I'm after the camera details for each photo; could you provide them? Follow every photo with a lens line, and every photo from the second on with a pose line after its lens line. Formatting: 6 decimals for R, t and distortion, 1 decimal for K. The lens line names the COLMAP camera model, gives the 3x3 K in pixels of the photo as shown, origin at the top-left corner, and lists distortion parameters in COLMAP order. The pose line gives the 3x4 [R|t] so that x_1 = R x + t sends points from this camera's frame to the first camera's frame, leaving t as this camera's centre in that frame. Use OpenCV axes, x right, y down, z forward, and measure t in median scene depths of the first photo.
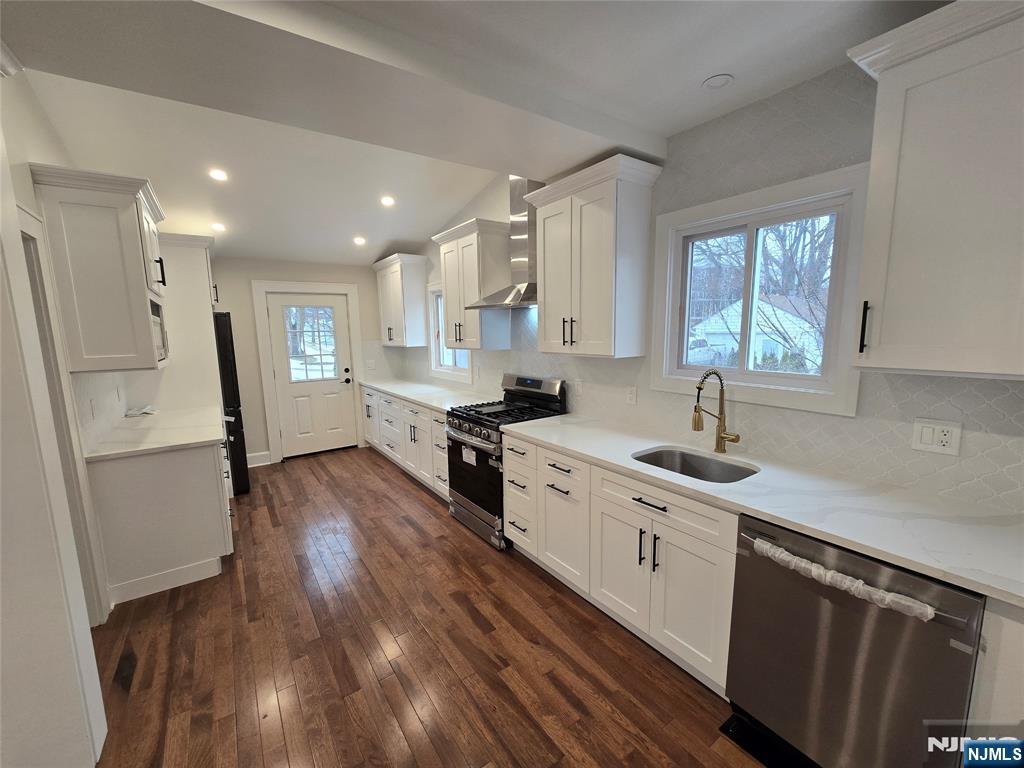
lens RADIAL K [[421.5, 0, 506.8], [0, 421.5, 393.0], [0, 0, 1]] dist [-0.005611, 0.001557]
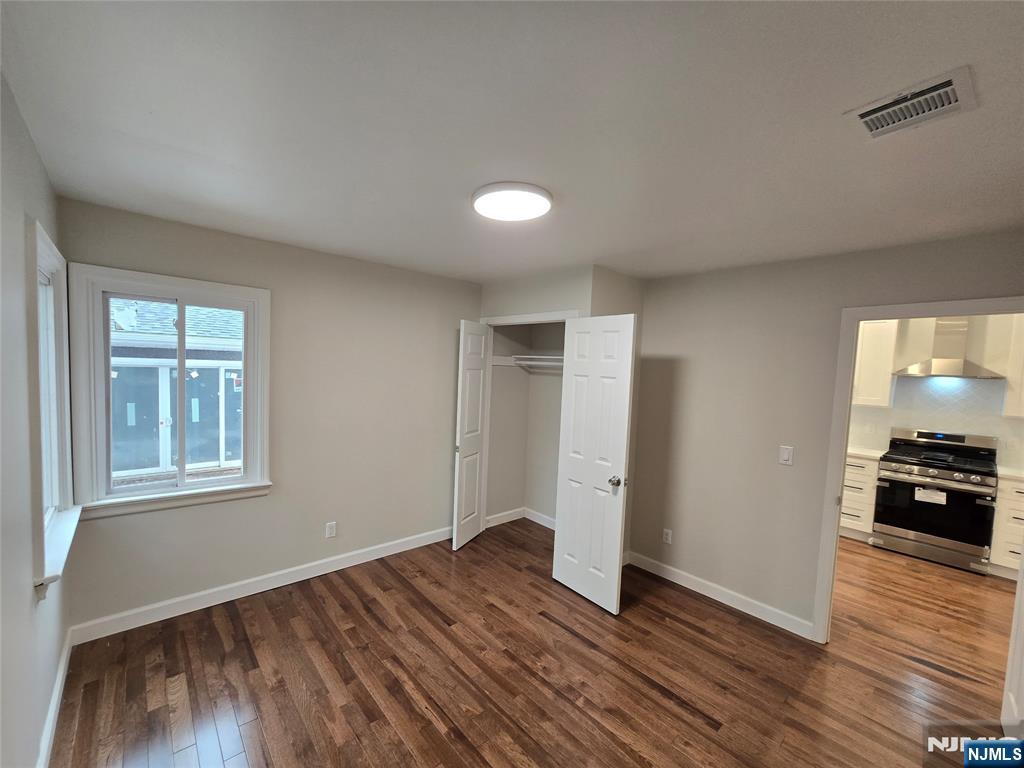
lens RADIAL K [[421.5, 0, 504.6], [0, 421.5, 391.5], [0, 0, 1]] dist [-0.005611, 0.001557]
pose [[0.991356, 0.049129, 0.121656, -1.474889], [-0.038490, 0.995349, -0.088310, 0.002372], [-0.125429, 0.082864, 0.988636, -0.076154]]
